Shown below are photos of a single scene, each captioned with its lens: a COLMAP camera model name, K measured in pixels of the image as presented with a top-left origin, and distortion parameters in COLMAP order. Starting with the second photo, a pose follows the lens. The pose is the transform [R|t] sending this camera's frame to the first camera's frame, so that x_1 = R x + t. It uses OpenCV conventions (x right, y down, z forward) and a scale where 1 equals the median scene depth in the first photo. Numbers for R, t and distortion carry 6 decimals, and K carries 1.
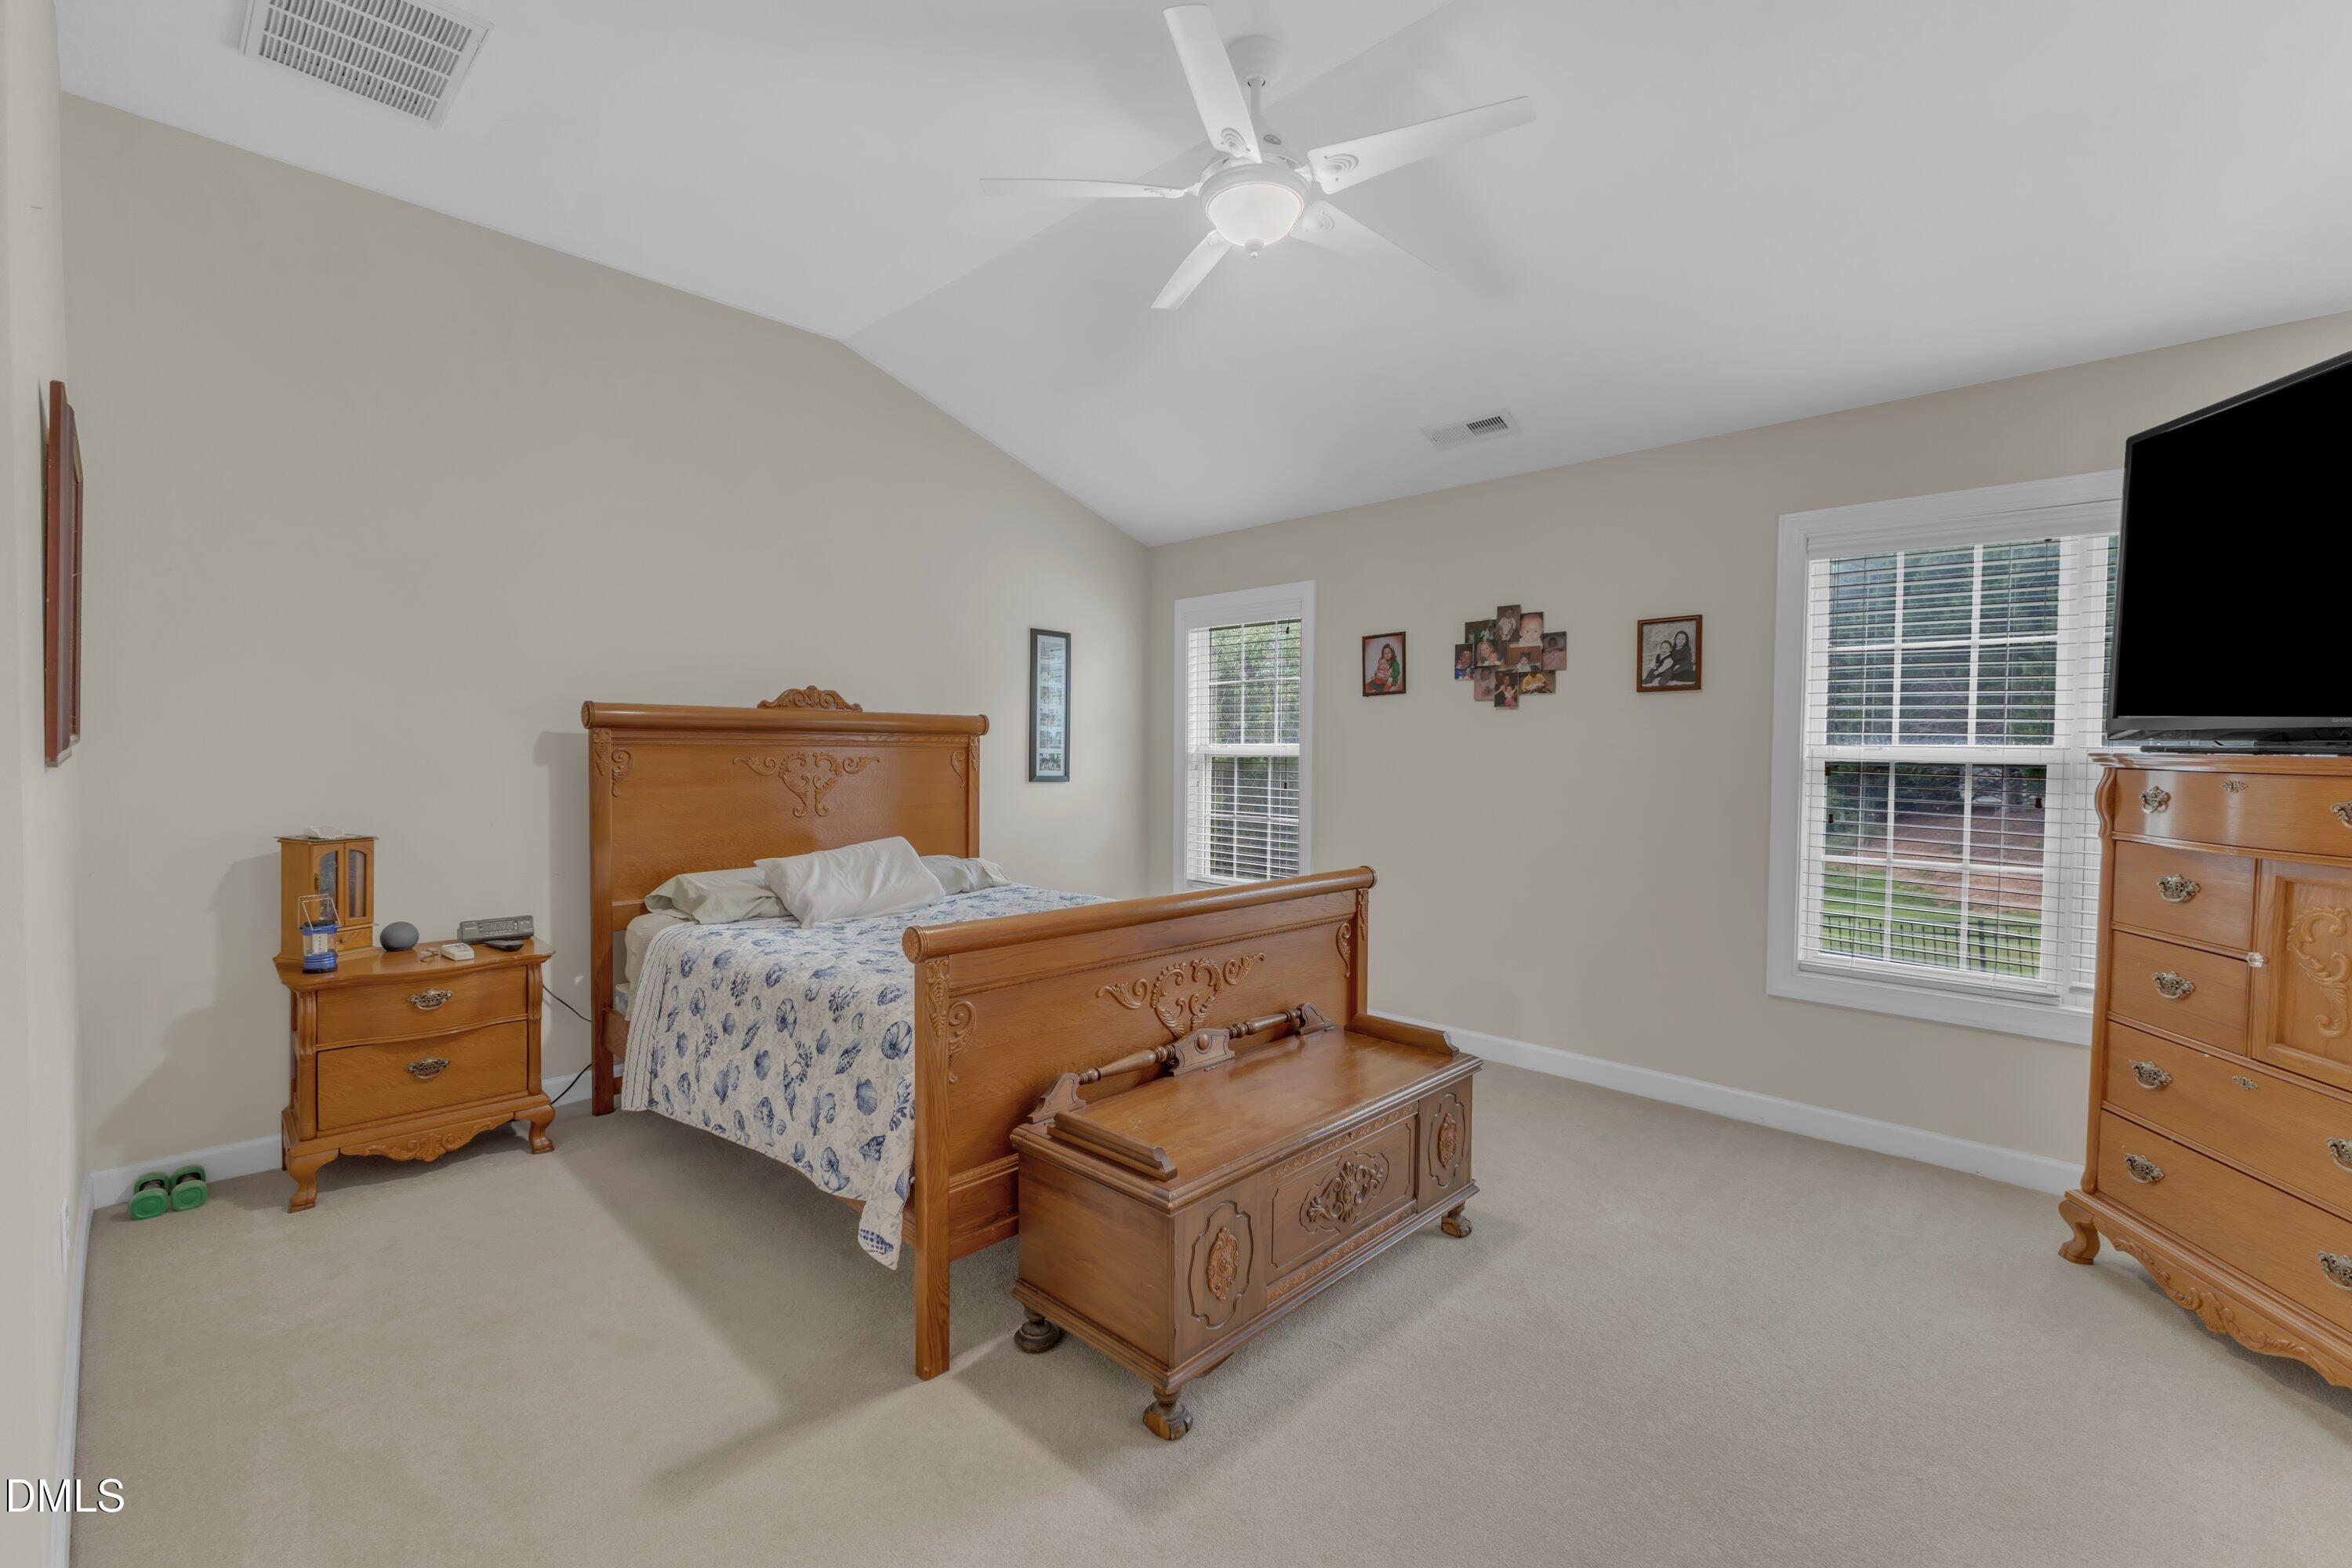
lens RADIAL K [[991.9, 0, 1181.9], [0, 991.9, 785.0], [0, 0, 1]] dist [0.010894, -0.000684]
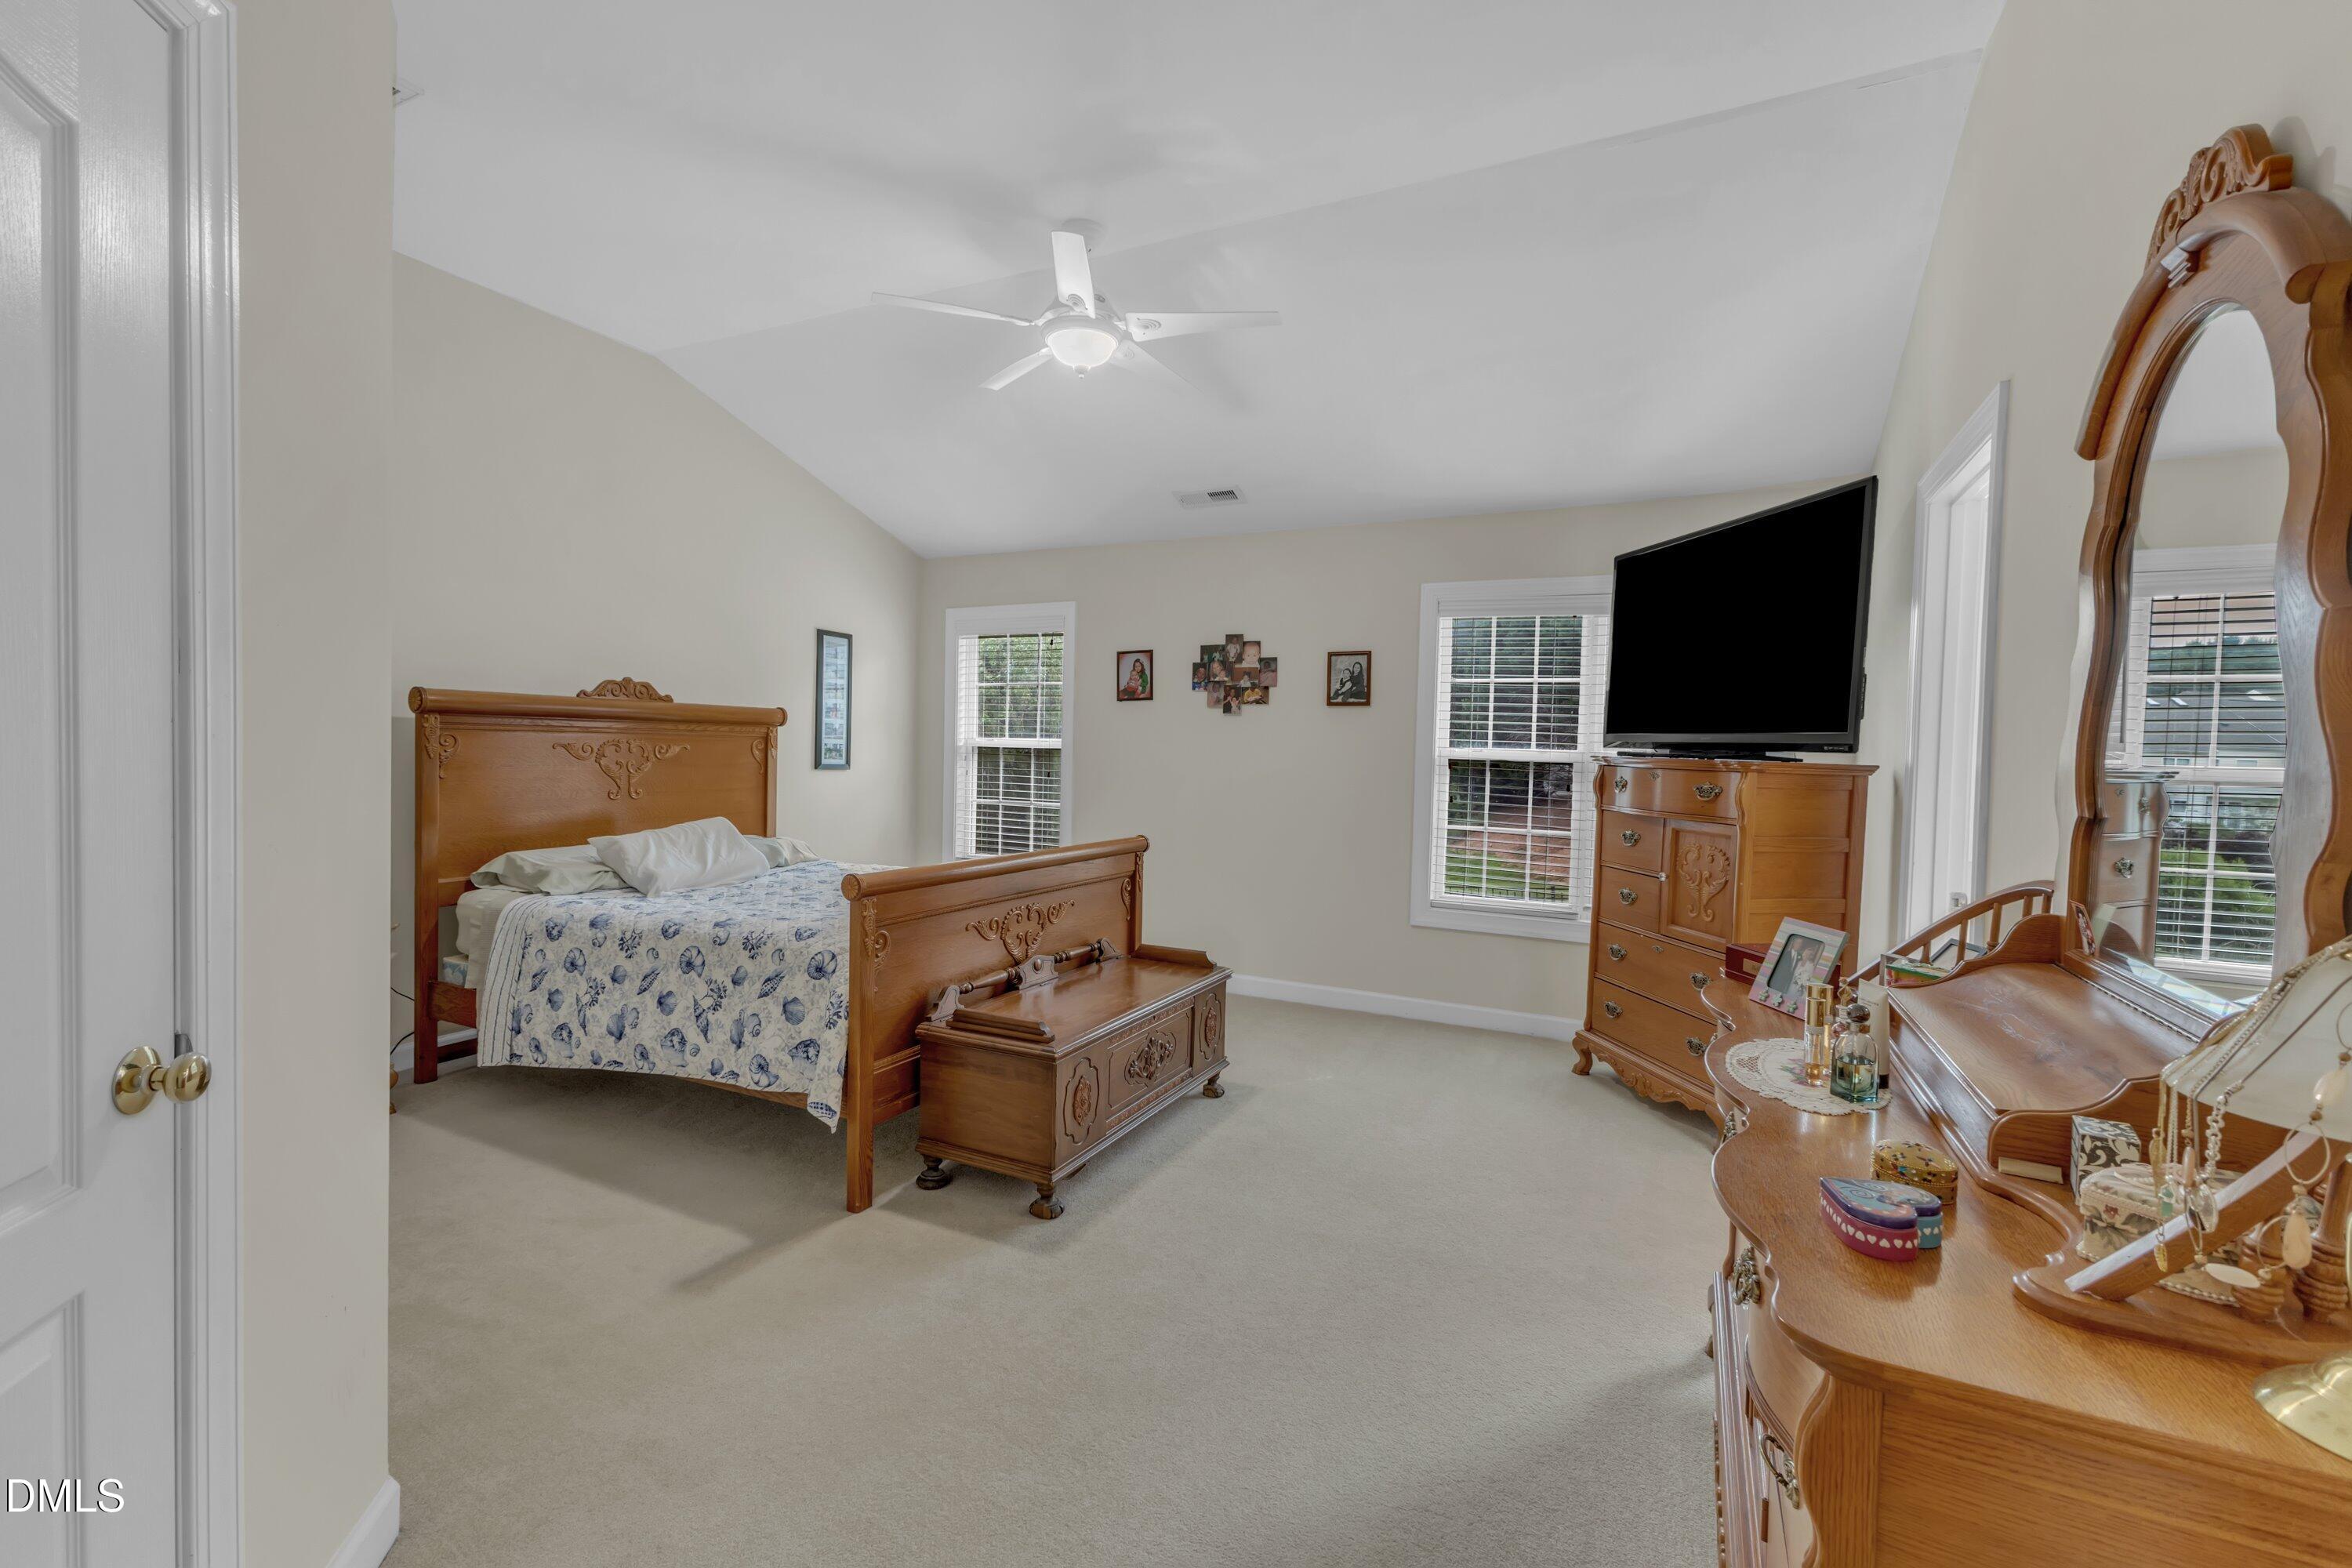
lens RADIAL K [[991.9, 0, 1172.5], [0, 991.9, 788.2], [0, 0, 1]] dist [0.010894, -0.000684]
pose [[0.954599, 0.003405, 0.297875, -0.187297], [-0.006311, 0.999941, 0.008792, 0.009782], [-0.297828, -0.010272, 0.954564, -0.291302]]
